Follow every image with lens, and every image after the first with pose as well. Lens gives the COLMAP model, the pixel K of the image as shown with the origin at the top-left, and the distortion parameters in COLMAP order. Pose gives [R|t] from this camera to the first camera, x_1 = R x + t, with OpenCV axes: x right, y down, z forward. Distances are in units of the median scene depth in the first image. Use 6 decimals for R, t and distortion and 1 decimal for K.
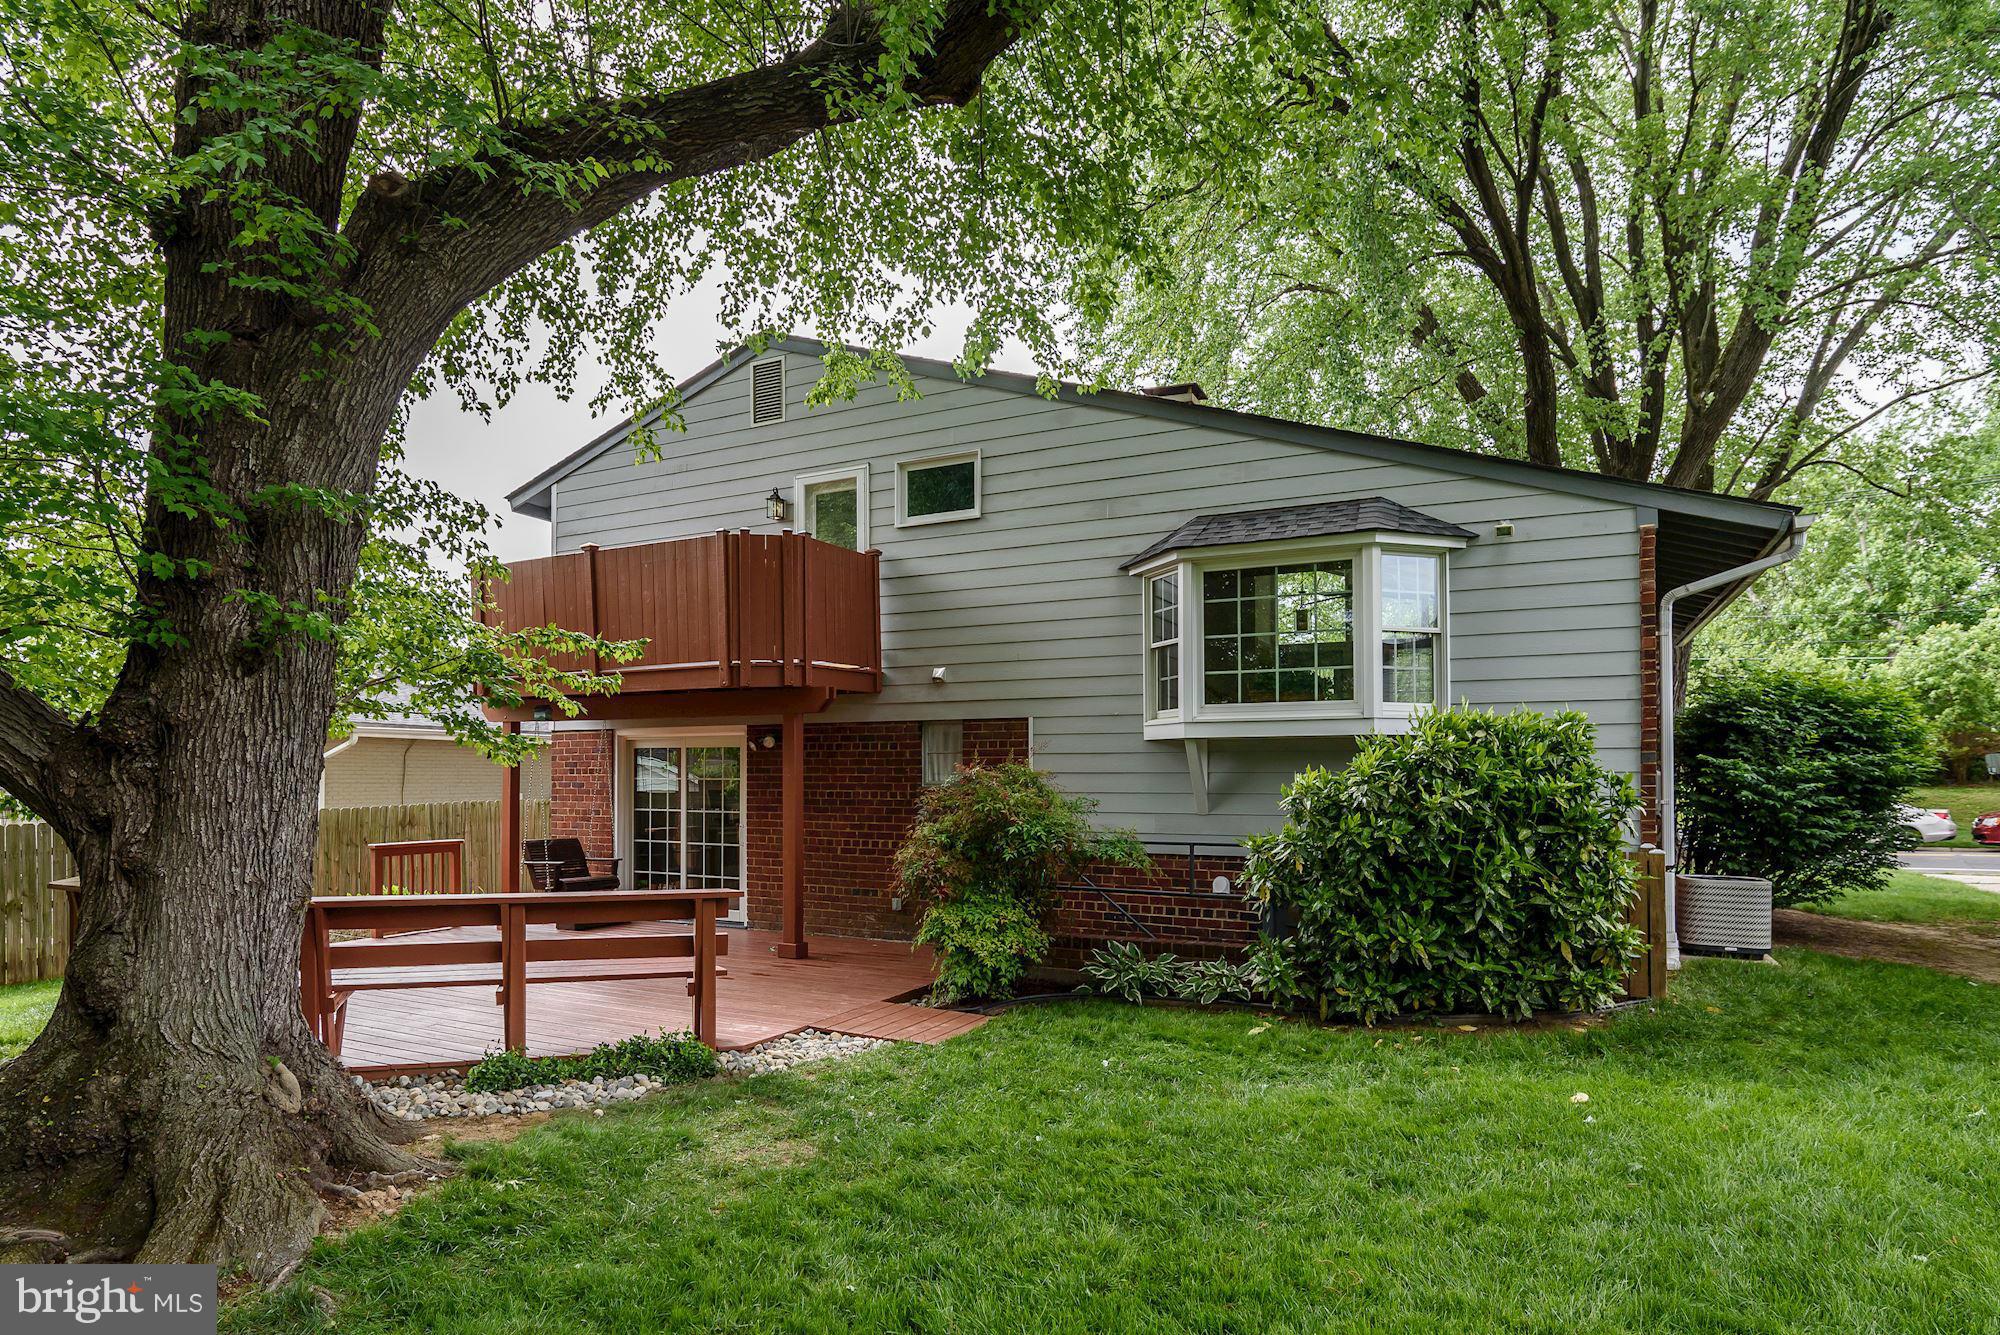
lens RADIAL K [[1096.1, 0, 1003.0], [0, 1096.1, 742.3], [0, 0, 1]] dist [0.001877, -0.000019]
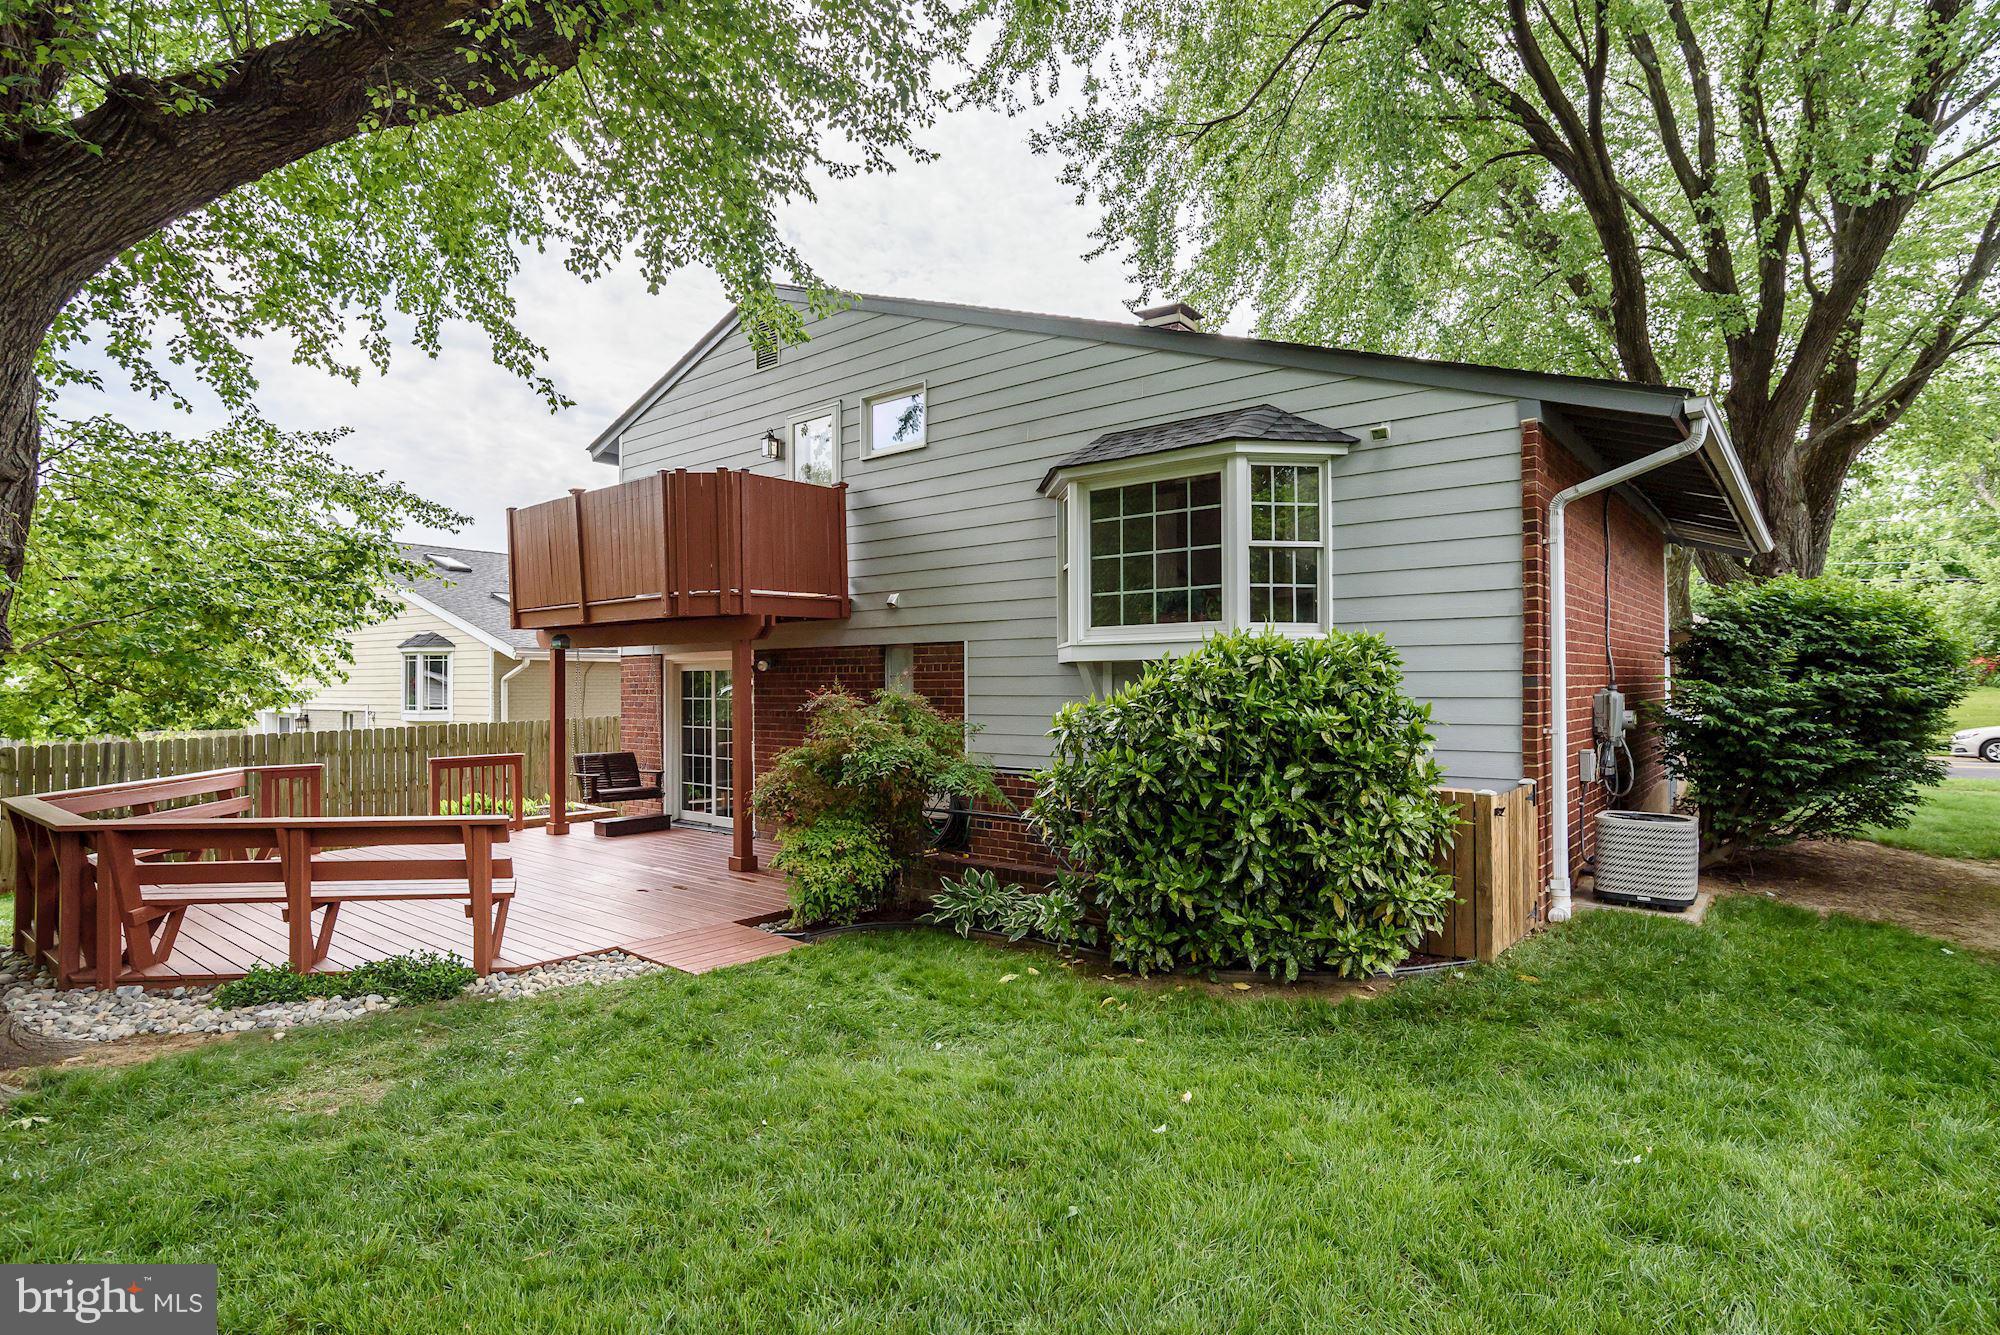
lens RADIAL K [[996.1, 0, 1000.0], [0, 996.1, 667.5], [0, 0, 1]] dist [-0.002324, 0.000110]
pose [[0.984411, -0.007412, -0.175729, 0.261621], [0.009199, 0.999914, 0.009357, -0.007633], [0.175644, -0.010828, 0.984394, 0.113055]]
